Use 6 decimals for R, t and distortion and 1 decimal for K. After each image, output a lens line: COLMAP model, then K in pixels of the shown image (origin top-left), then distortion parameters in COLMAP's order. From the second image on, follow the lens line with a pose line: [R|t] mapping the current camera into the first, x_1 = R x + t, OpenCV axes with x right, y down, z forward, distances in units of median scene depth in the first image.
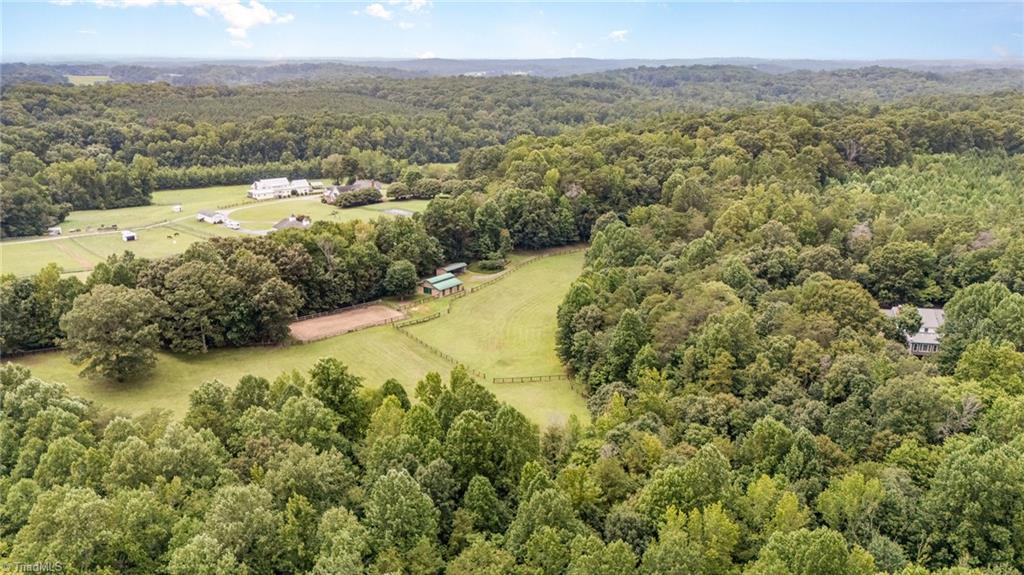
lens RADIAL K [[693.2, 0, 512.0], [0, 693.2, 287.5], [0, 0, 1]] dist [0.001873, -0.000011]
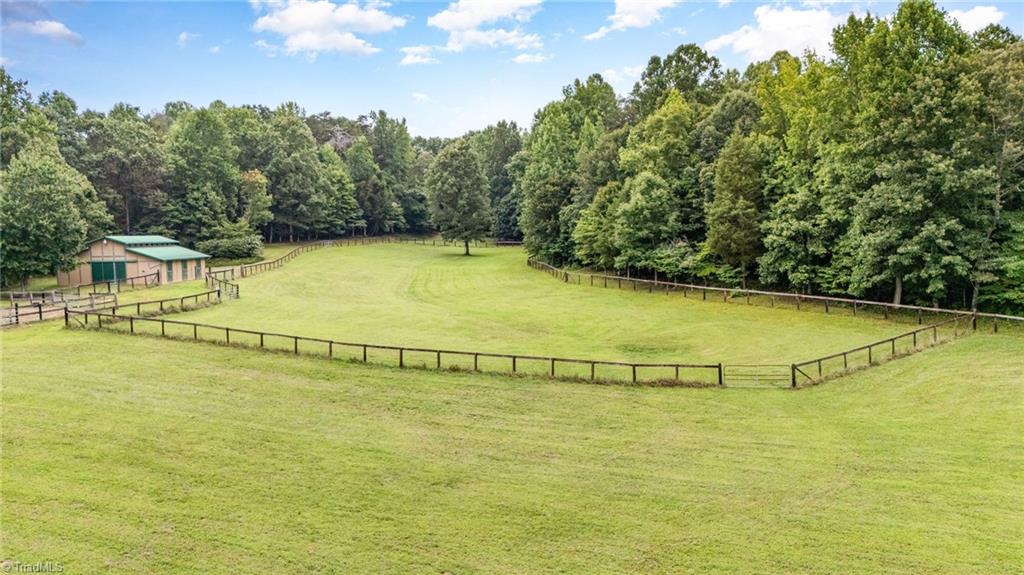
lens RADIAL K [[752.6, 0, 512.0], [0, 752.6, 287.5], [0, 0, 1]] dist [0.008853, 0.000073]
pose [[0.832502, -0.076409, 0.548727, -0.137452], [0.179413, 0.974253, -0.136534, 0.079610], [-0.524167, 0.212114, 0.824777, 0.541114]]
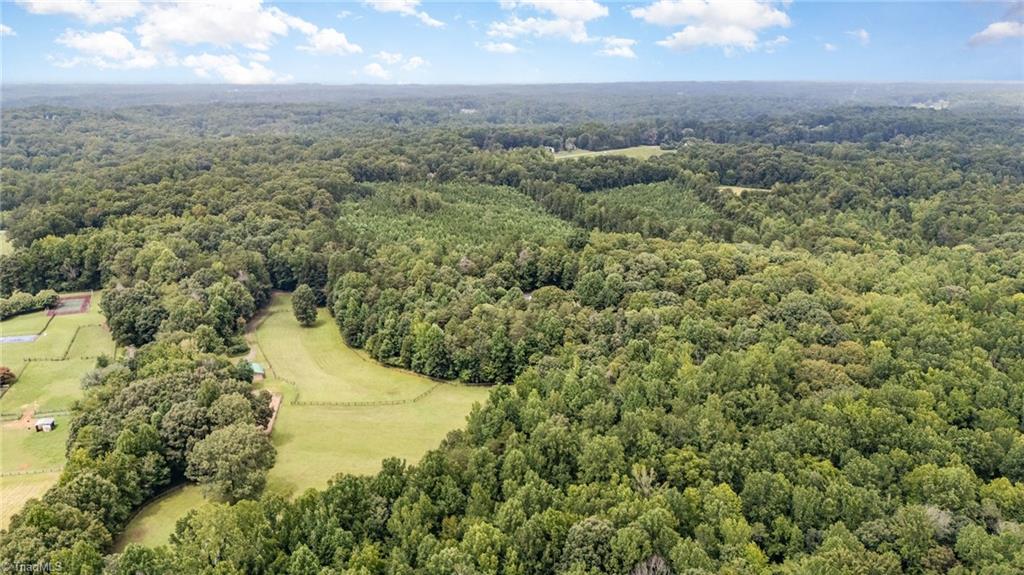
lens RADIAL K [[620.0, 0, 512.0], [0, 620.0, 287.5], [0, 0, 1]] dist [0.003154, 0.000179]
pose [[0.517983, -0.205007, 0.830461, -0.648736], [0.232907, 0.967976, 0.093682, -0.123514], [-0.823072, 0.144895, 0.549143, 0.005163]]
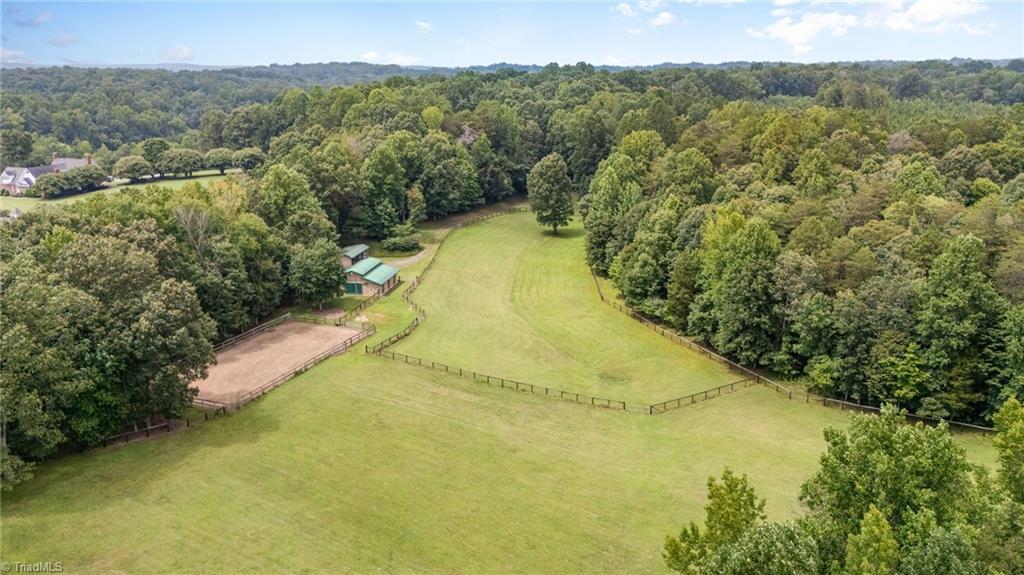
lens RADIAL K [[752.6, 0, 512.0], [0, 752.6, 287.5], [0, 0, 1]] dist [0.008853, 0.000073]
pose [[0.906249, -0.123873, 0.404188, -0.225024], [0.126266, 0.991777, 0.020847, 0.006283], [-0.403447, 0.032143, 0.914438, 0.309422]]
